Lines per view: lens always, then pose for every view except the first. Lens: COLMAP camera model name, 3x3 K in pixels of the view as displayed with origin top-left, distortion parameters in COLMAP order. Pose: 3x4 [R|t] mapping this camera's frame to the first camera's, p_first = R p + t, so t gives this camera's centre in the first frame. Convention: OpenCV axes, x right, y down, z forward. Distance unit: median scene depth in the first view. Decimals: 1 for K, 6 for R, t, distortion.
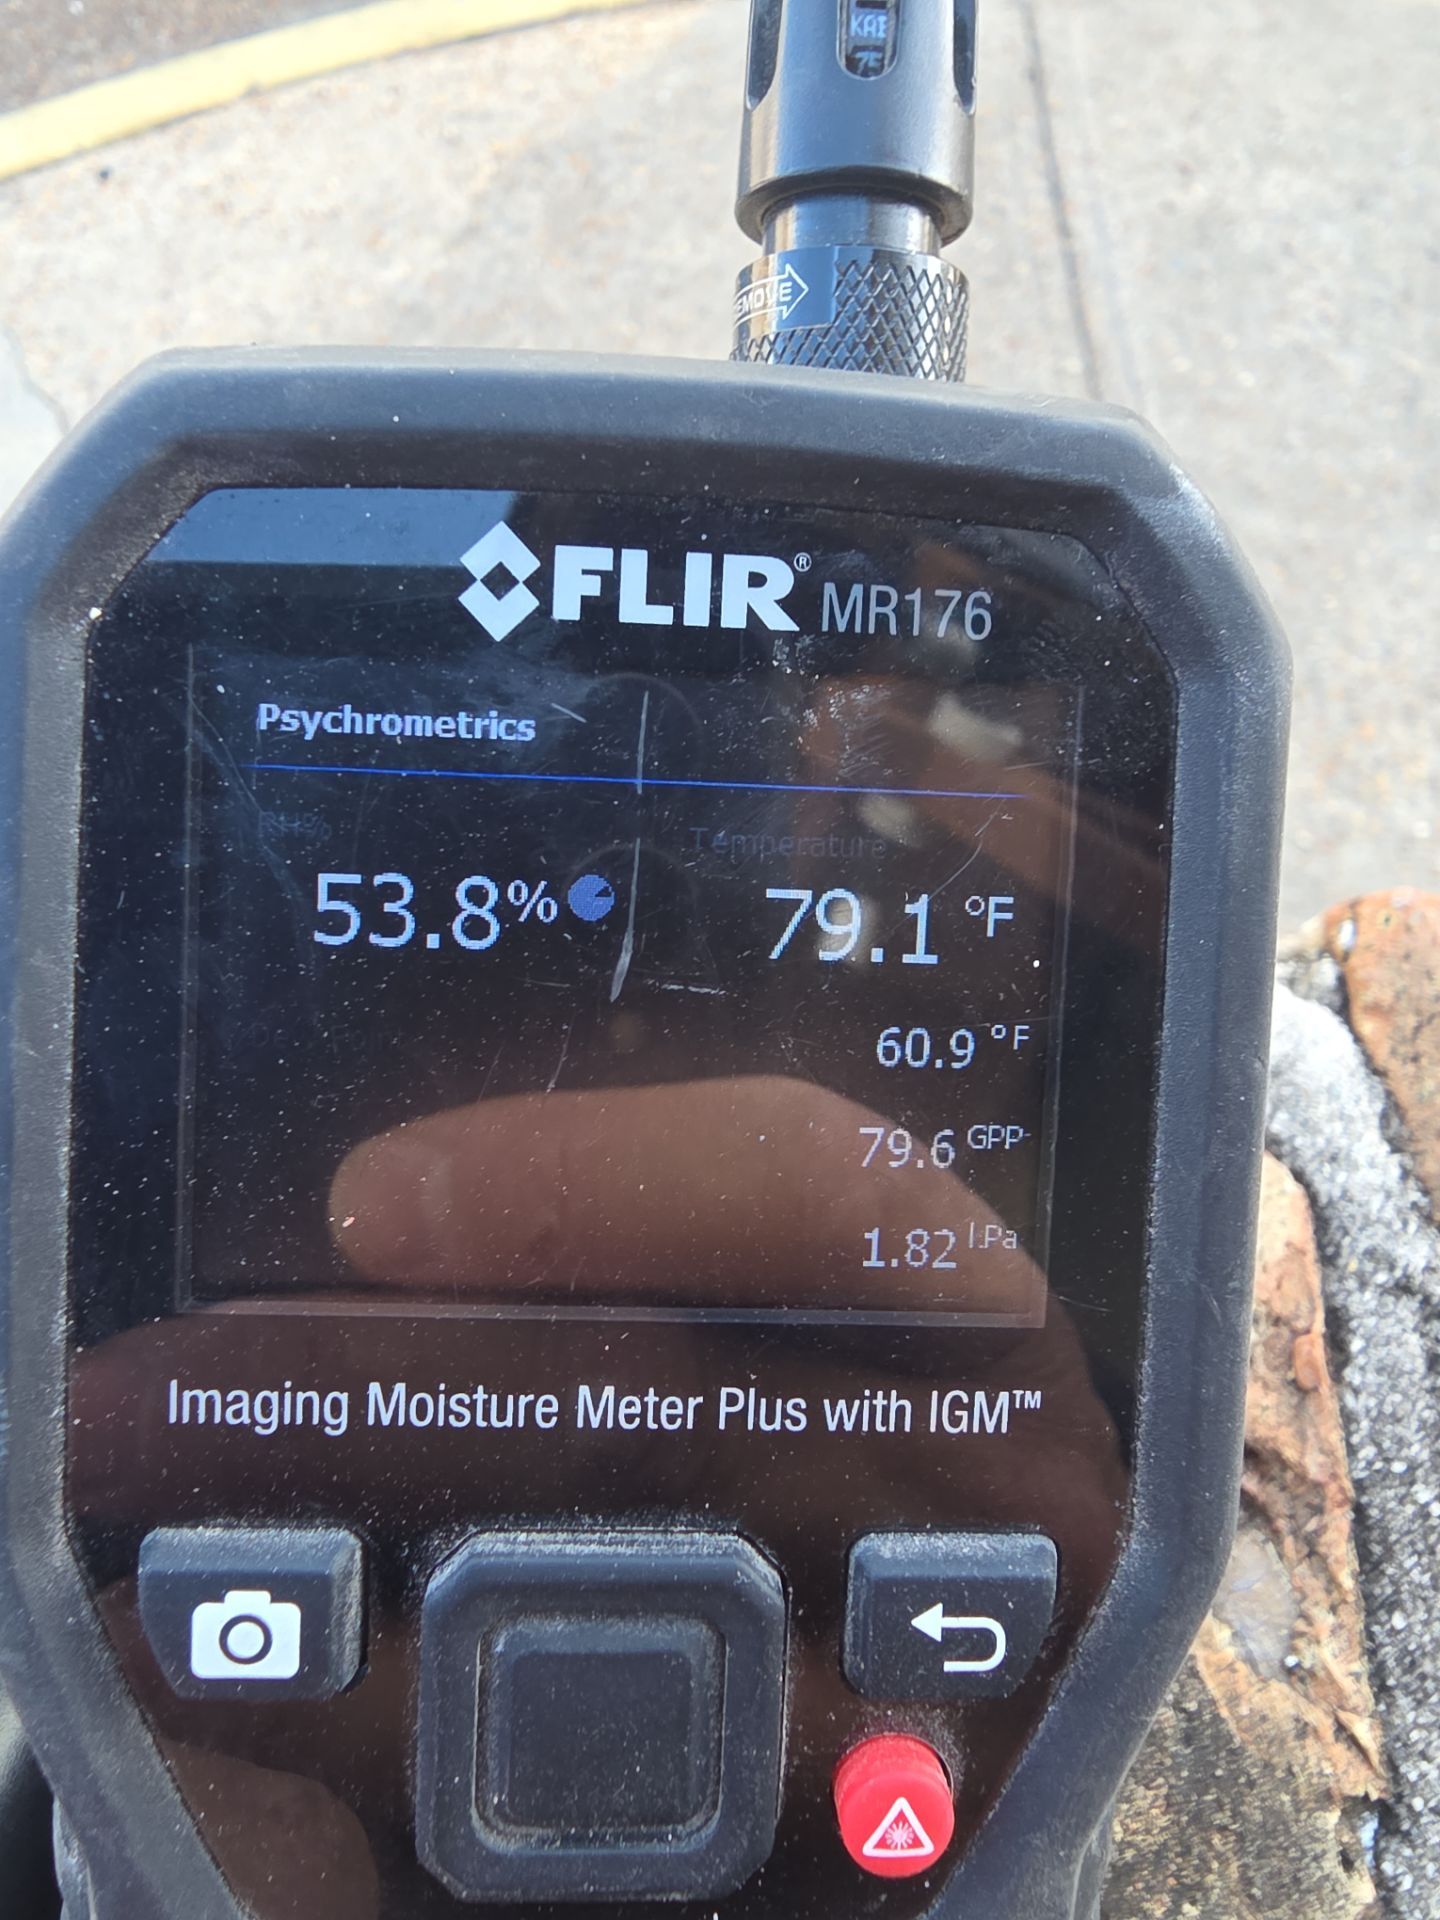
lens RADIAL K [[1360.1, 0, 715.4], [0, 1360.1, 824.8], [0, 0, 1]] dist [0.010952, -0.004614]
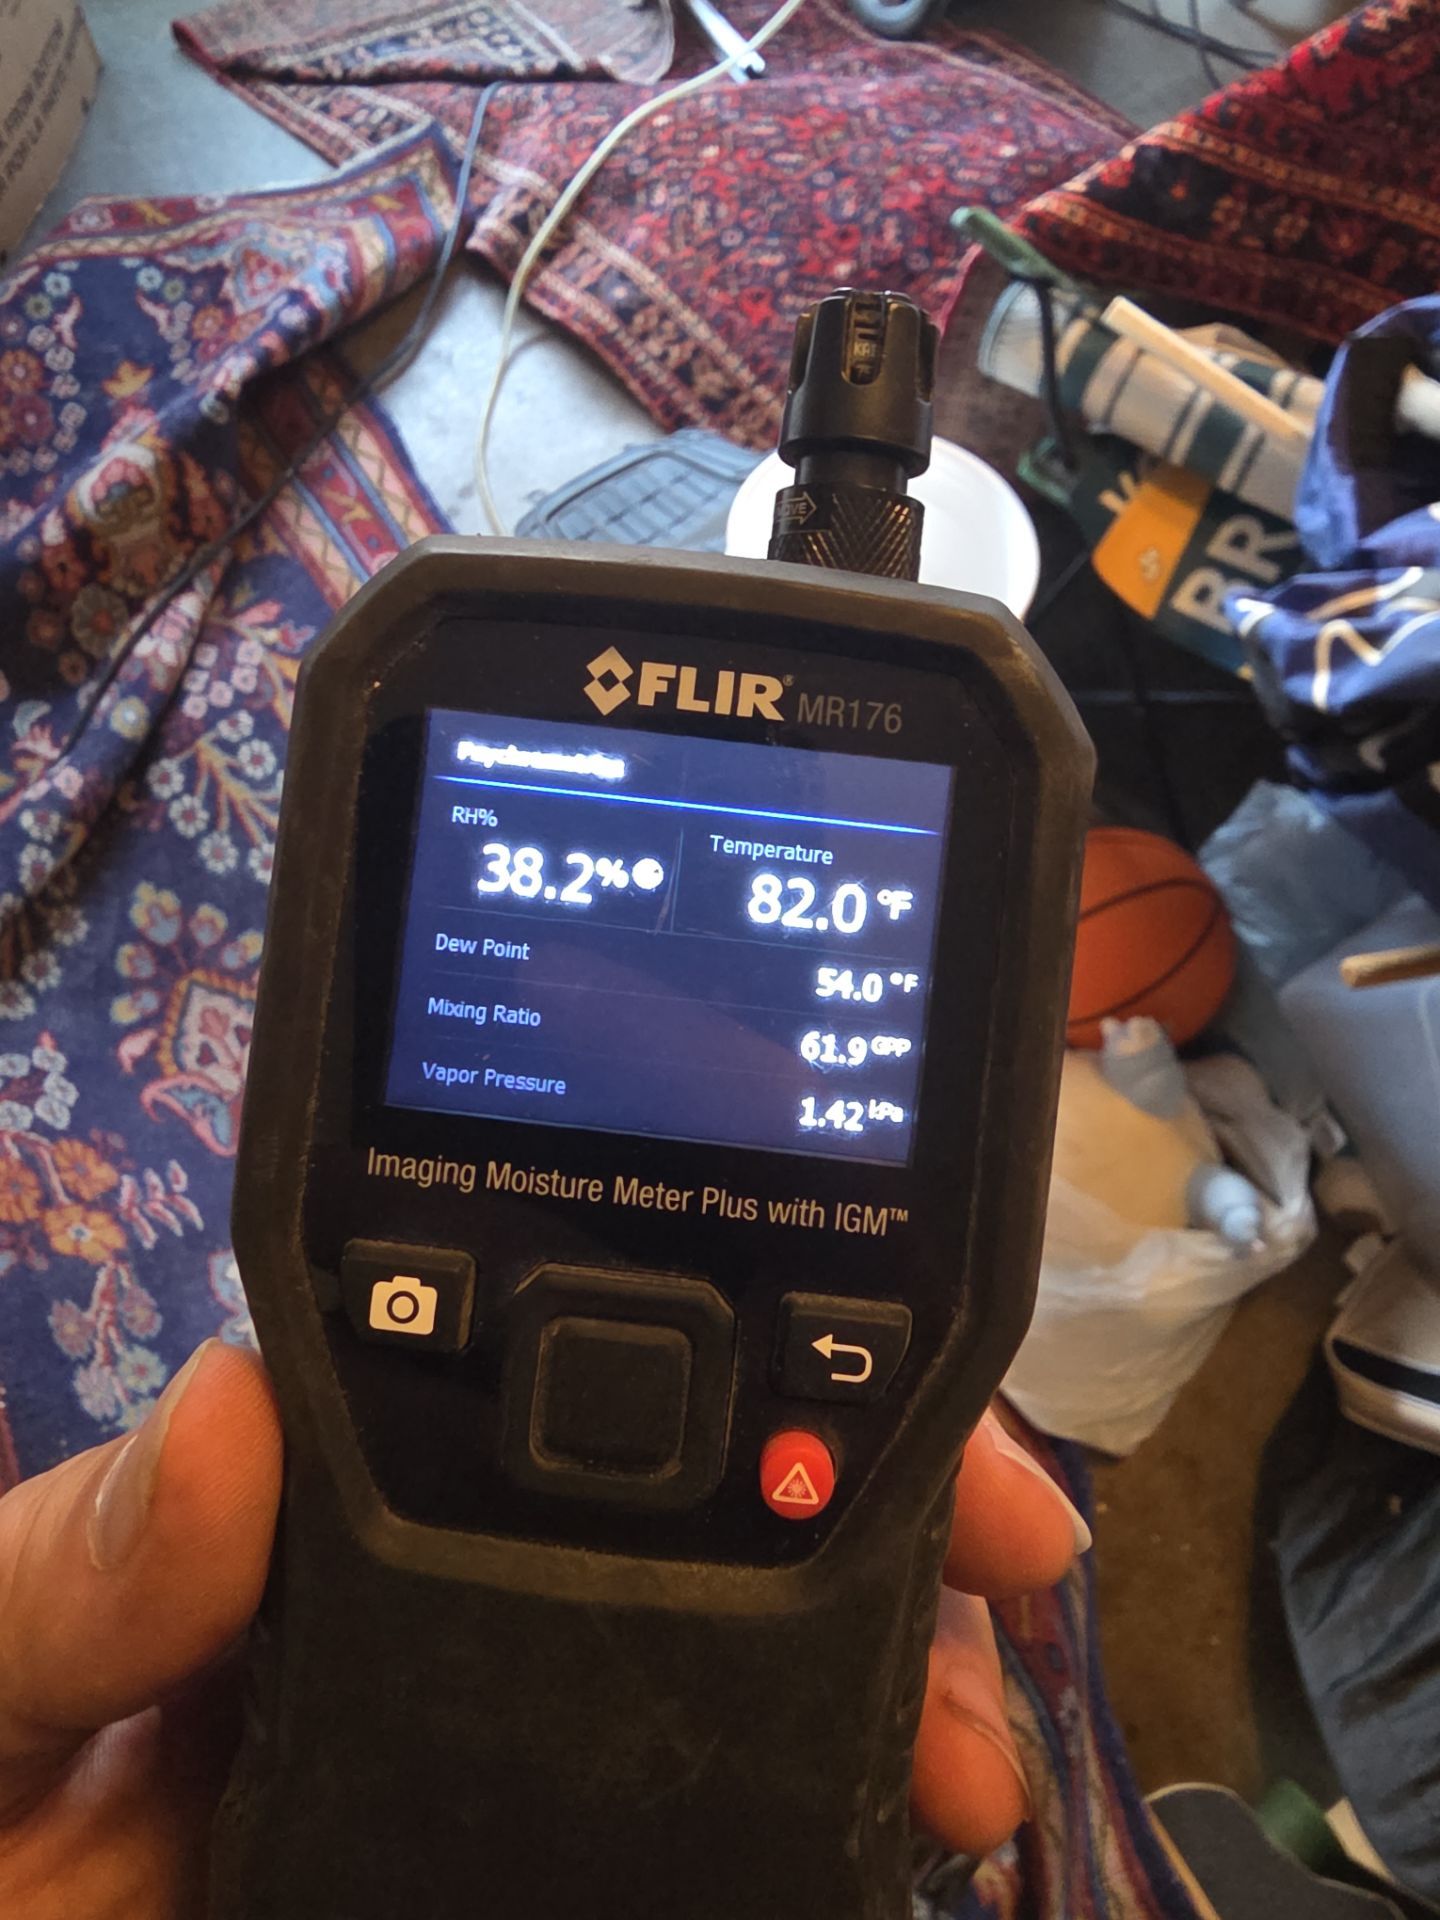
lens RADIAL K [[1327.7, 0, 706.6], [0, 1327.7, 772.1], [0, 0, 1]] dist [0.010854, -0.004504]
pose [[0.995140, 0.067620, -0.071575, 0.086395], [-0.074221, 0.992804, -0.093980, 0.078134], [0.064705, 0.098835, 0.992998, -0.603810]]
